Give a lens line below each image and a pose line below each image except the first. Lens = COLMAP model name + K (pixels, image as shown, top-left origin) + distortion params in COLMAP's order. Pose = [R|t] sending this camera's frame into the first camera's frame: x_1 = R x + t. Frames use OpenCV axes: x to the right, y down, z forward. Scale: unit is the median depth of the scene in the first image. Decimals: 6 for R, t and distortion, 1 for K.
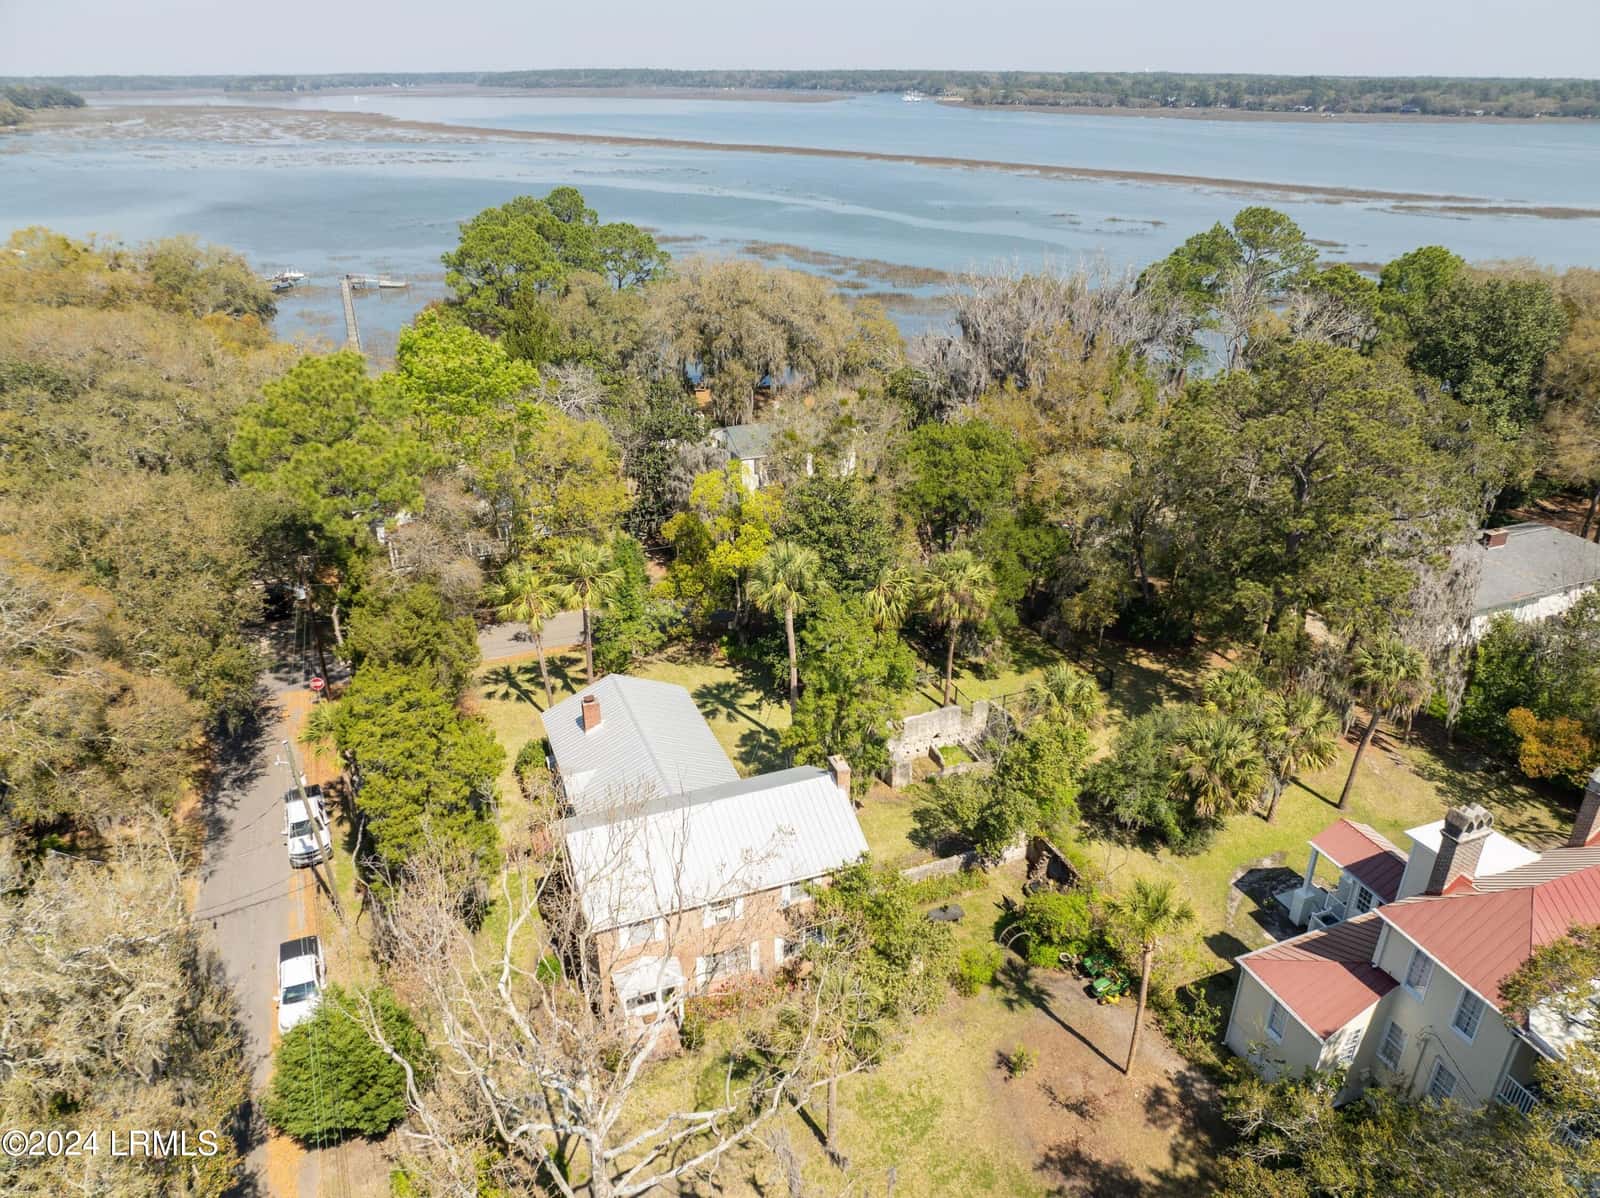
lens RADIAL K [[1121.1, 0, 800.0], [0, 1121.1, 599.0], [0, 0, 1]] dist [-0.032220, 0.004395]
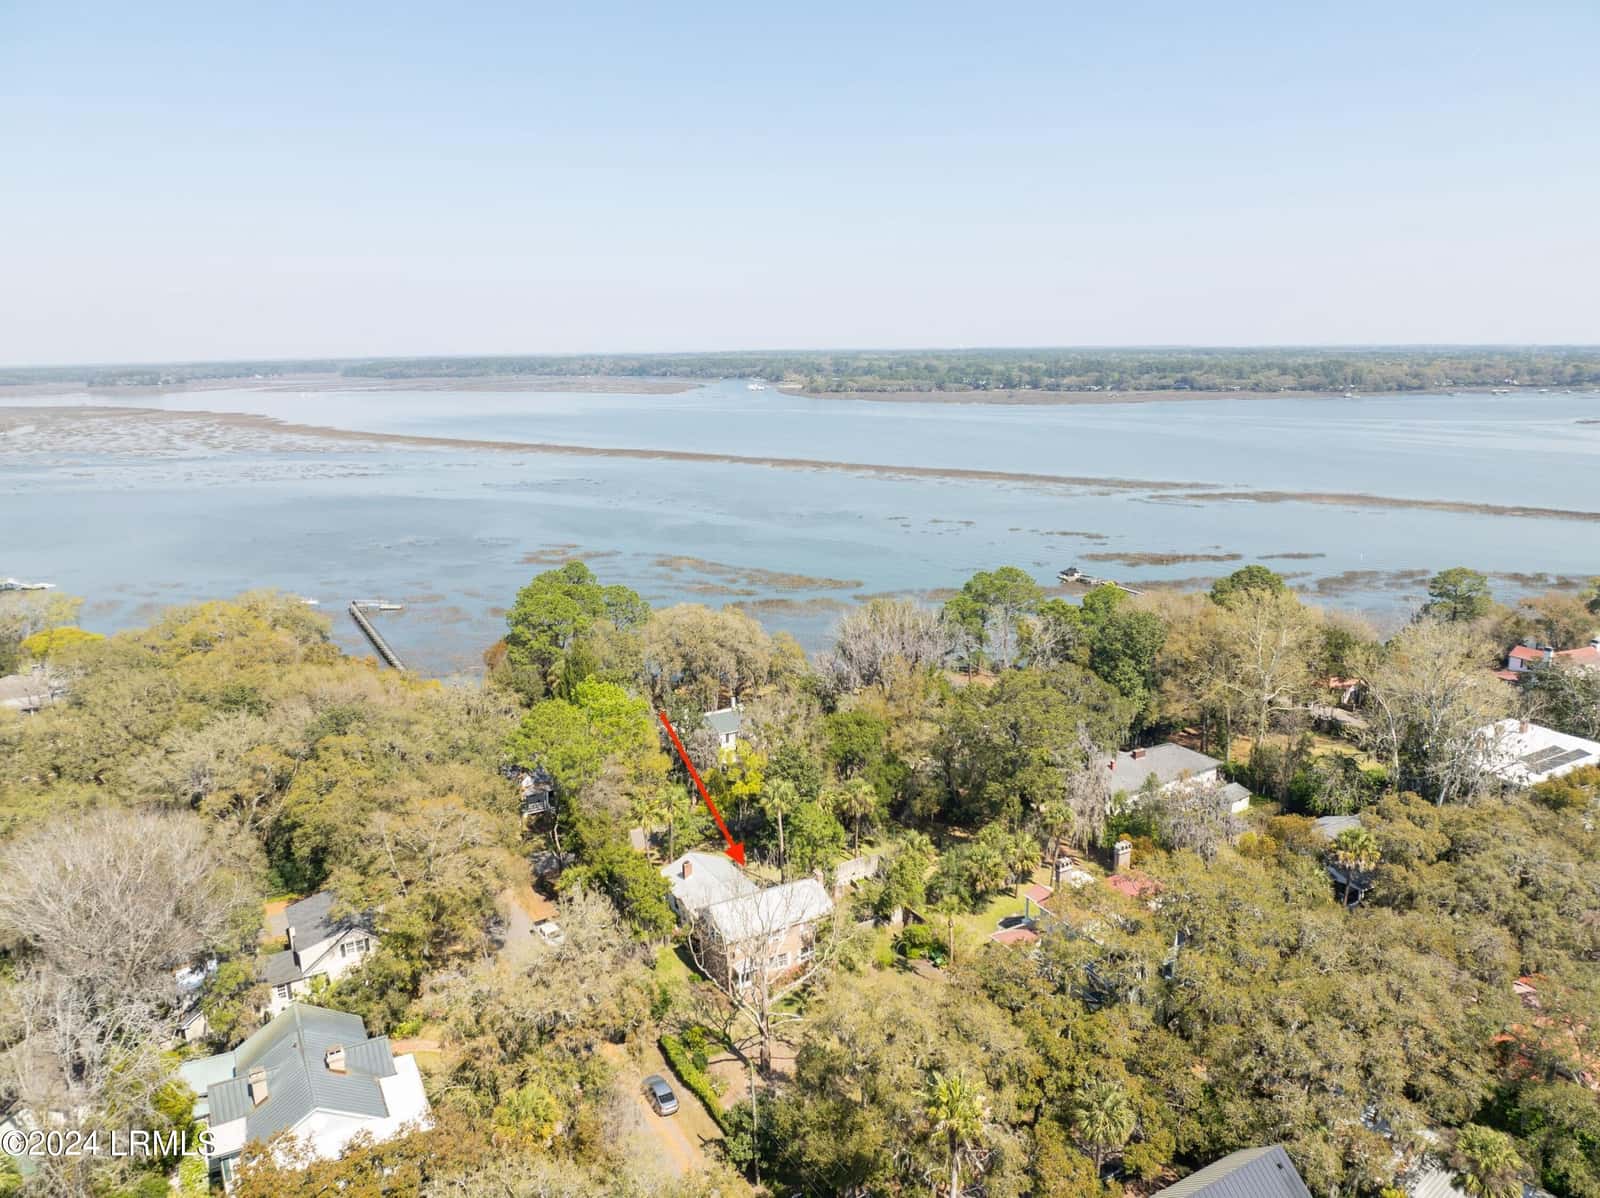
lens RADIAL K [[1121.1, 0, 800.0], [0, 1121.1, 599.0], [0, 0, 1]] dist [-0.032220, 0.004395]
pose [[0.990782, -0.044081, 0.128090, -0.177759], [0.071273, 0.973745, -0.216196, 0.062164], [-0.115197, 0.223333, 0.967911, -0.881281]]
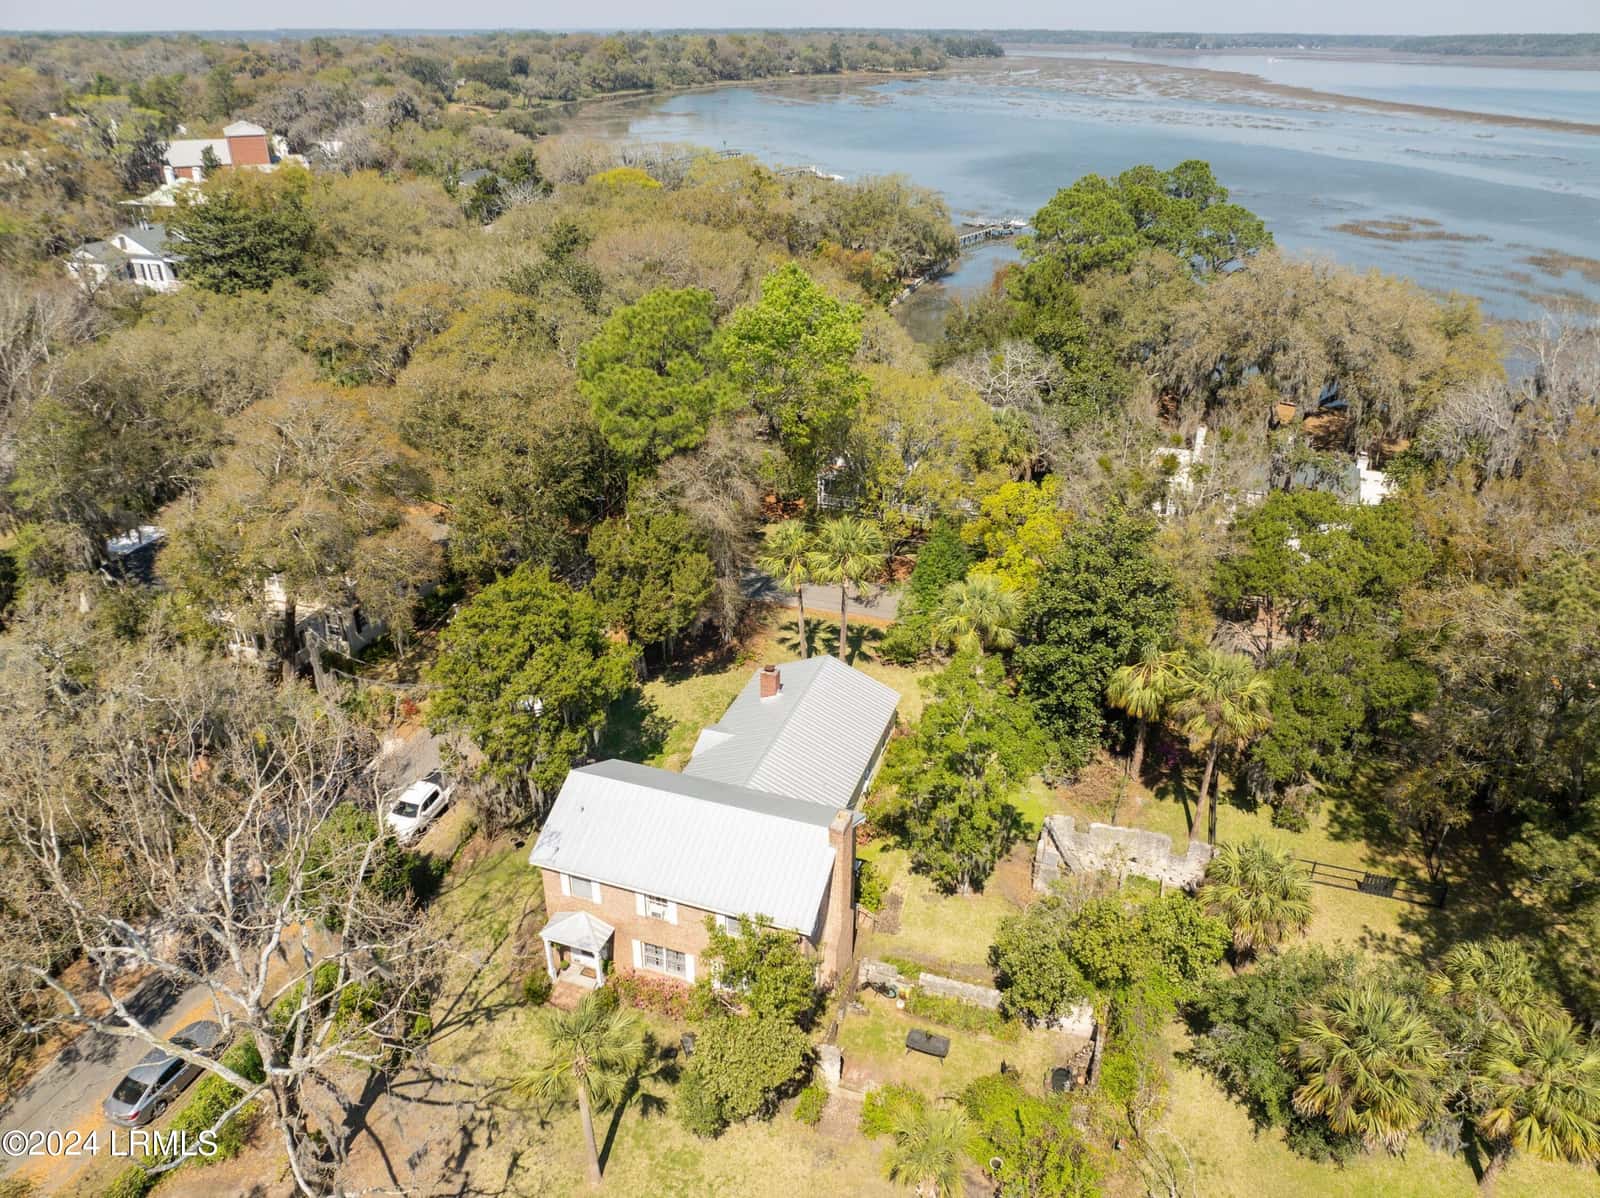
lens RADIAL K [[1121.1, 0, 800.0], [0, 1121.1, 599.0], [0, 0, 1]] dist [-0.032220, 0.004395]
pose [[0.756817, 0.299676, -0.580881, 0.313052], [-0.282306, 0.951404, 0.123019, -0.079298], [0.589519, 0.070884, 0.804639, 0.169449]]
